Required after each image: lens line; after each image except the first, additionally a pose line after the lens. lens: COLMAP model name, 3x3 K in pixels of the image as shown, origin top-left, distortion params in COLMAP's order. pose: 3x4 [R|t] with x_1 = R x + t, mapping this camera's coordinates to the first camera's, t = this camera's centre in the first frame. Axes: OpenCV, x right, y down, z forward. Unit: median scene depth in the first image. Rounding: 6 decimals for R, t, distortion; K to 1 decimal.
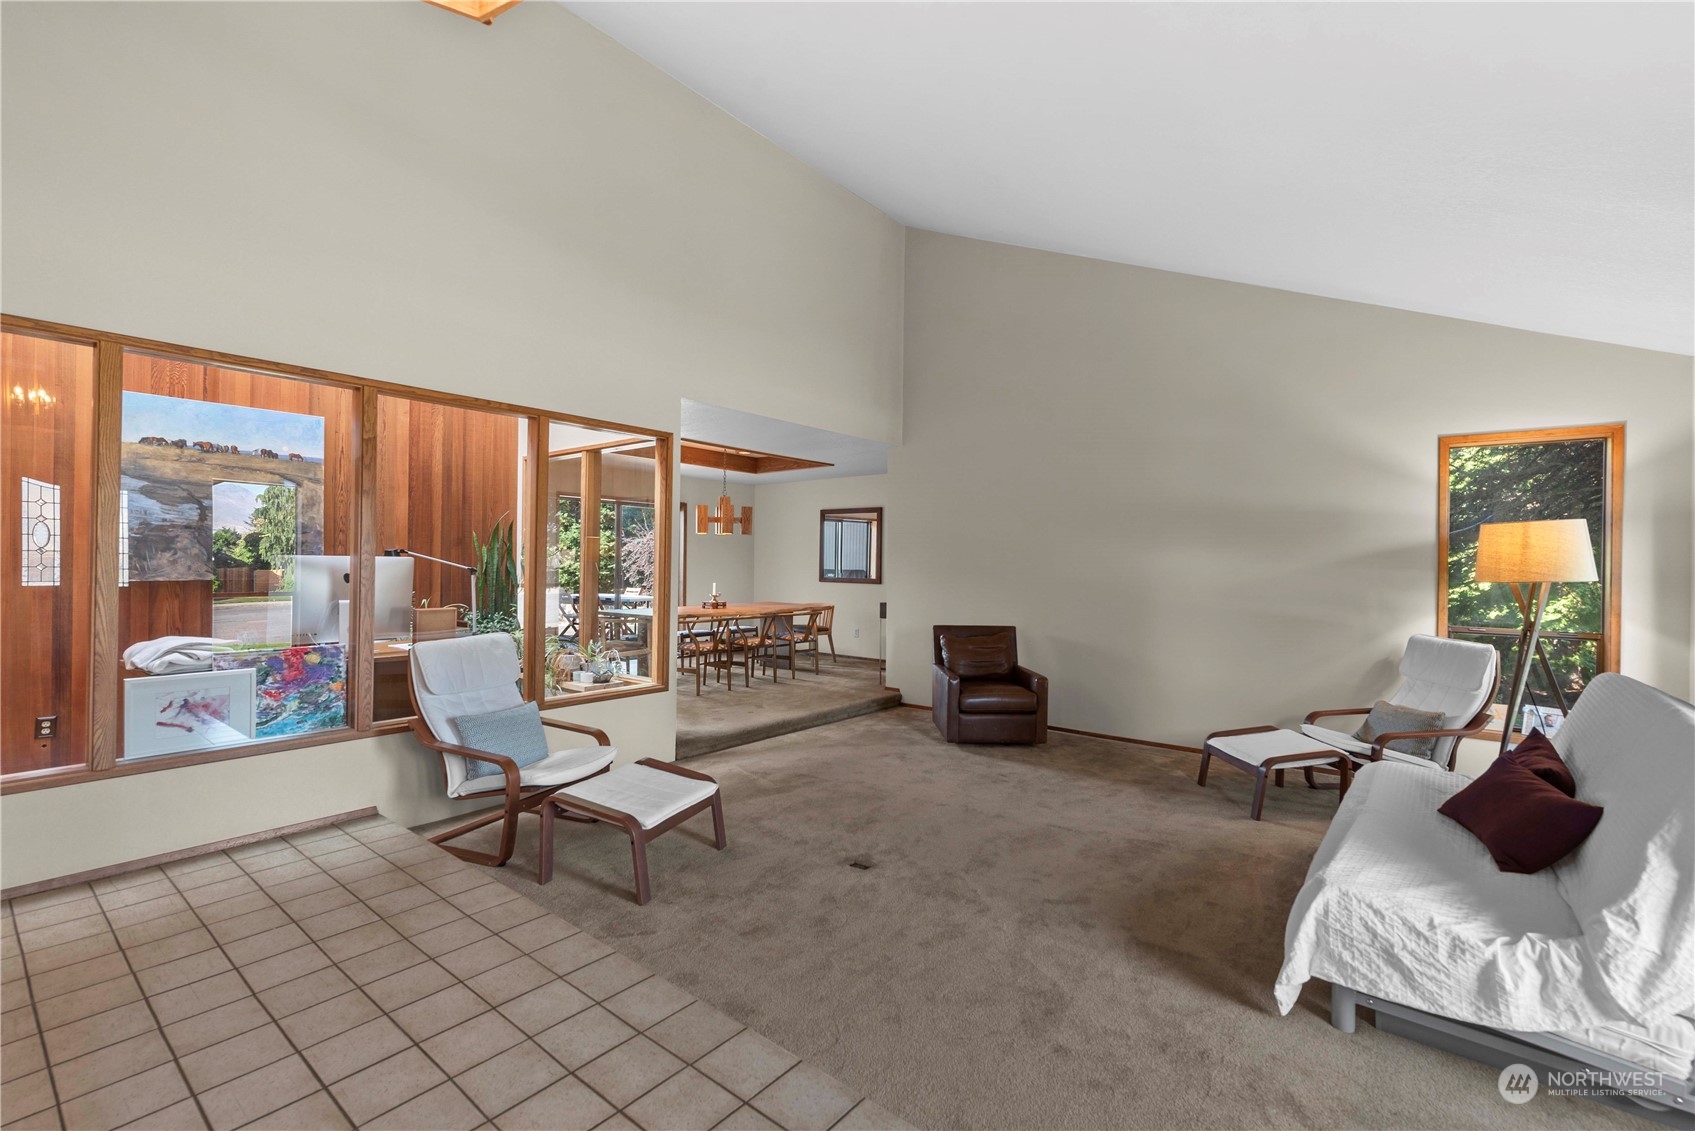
lens RADIAL K [[737.4, 0, 855.5], [0, 737.4, 563.7], [0, 0, 1]] dist [0.000869, 0.000302]
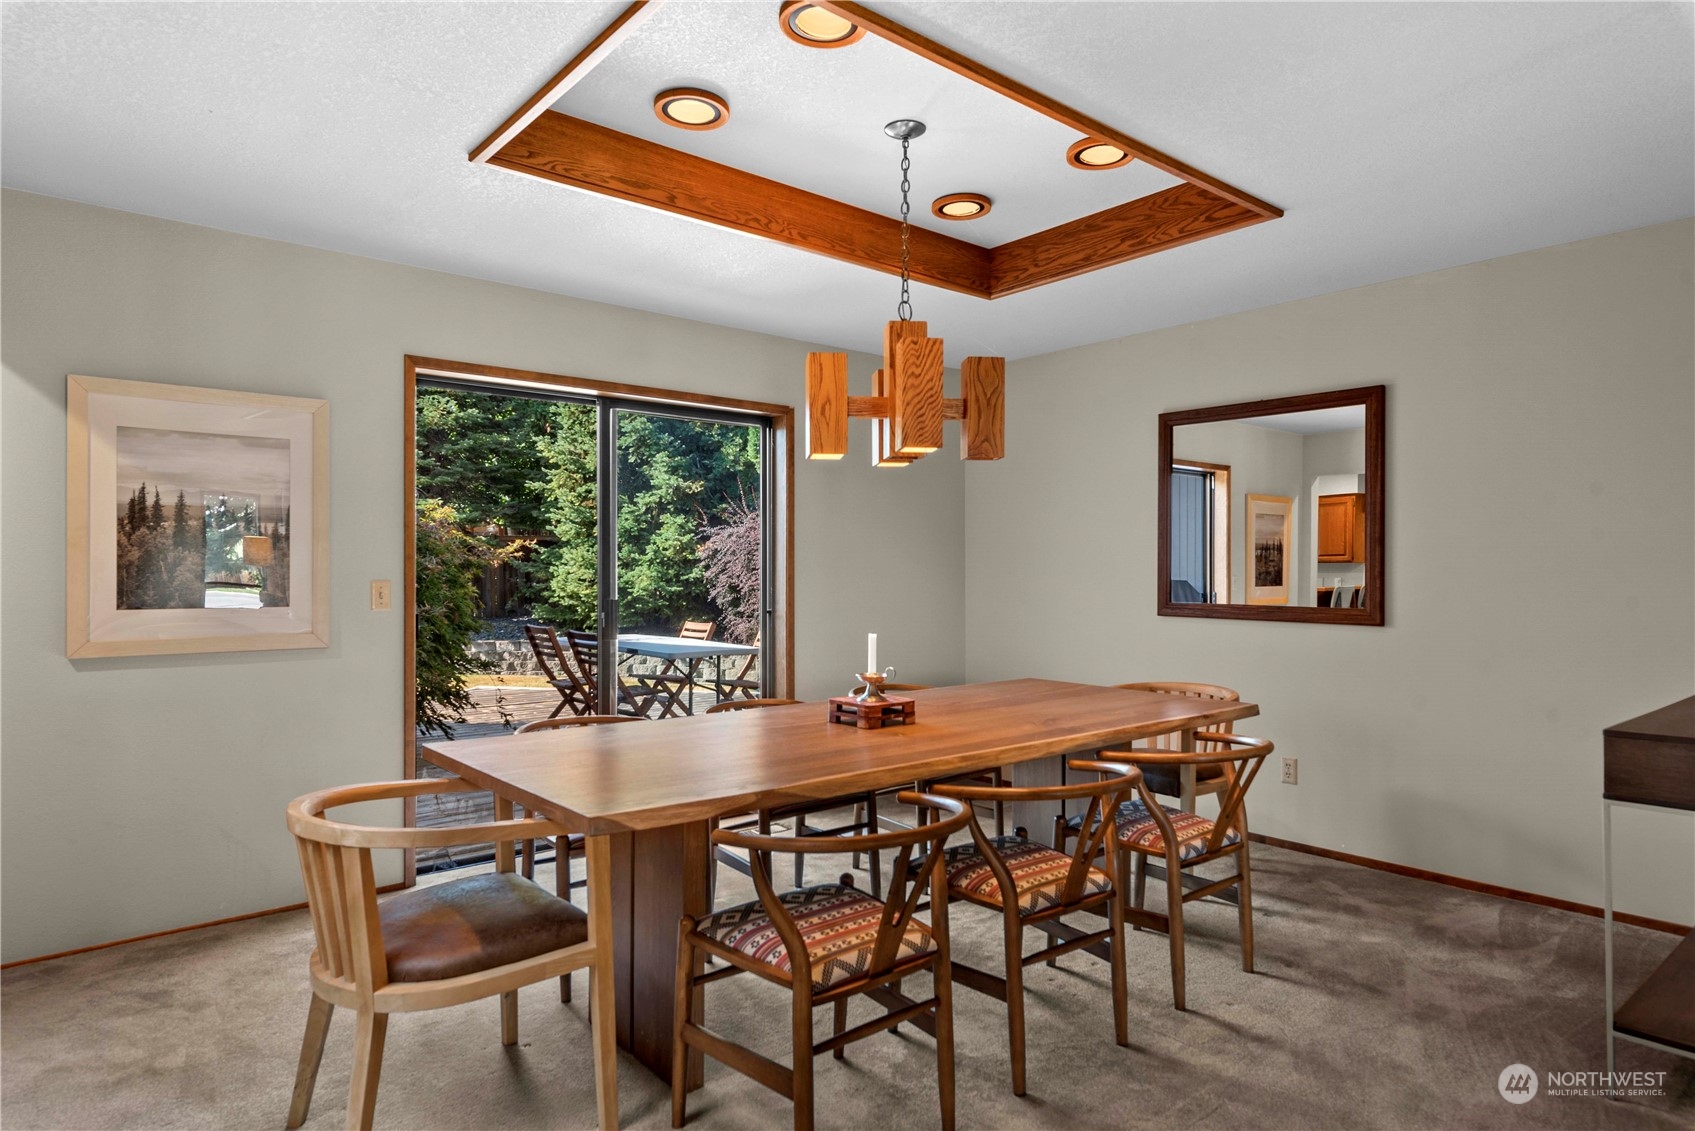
lens RADIAL K [[961.1, 0, 850.7], [0, 961.1, 550.7], [0, 0, 1]] dist [-0.000952, -0.000019]
pose [[0.980120, -0.013454, -0.197949, -0.213959], [0.008997, 0.999686, -0.023395, 0.005361], [0.198202, 0.021149, 0.979933, 1.073603]]
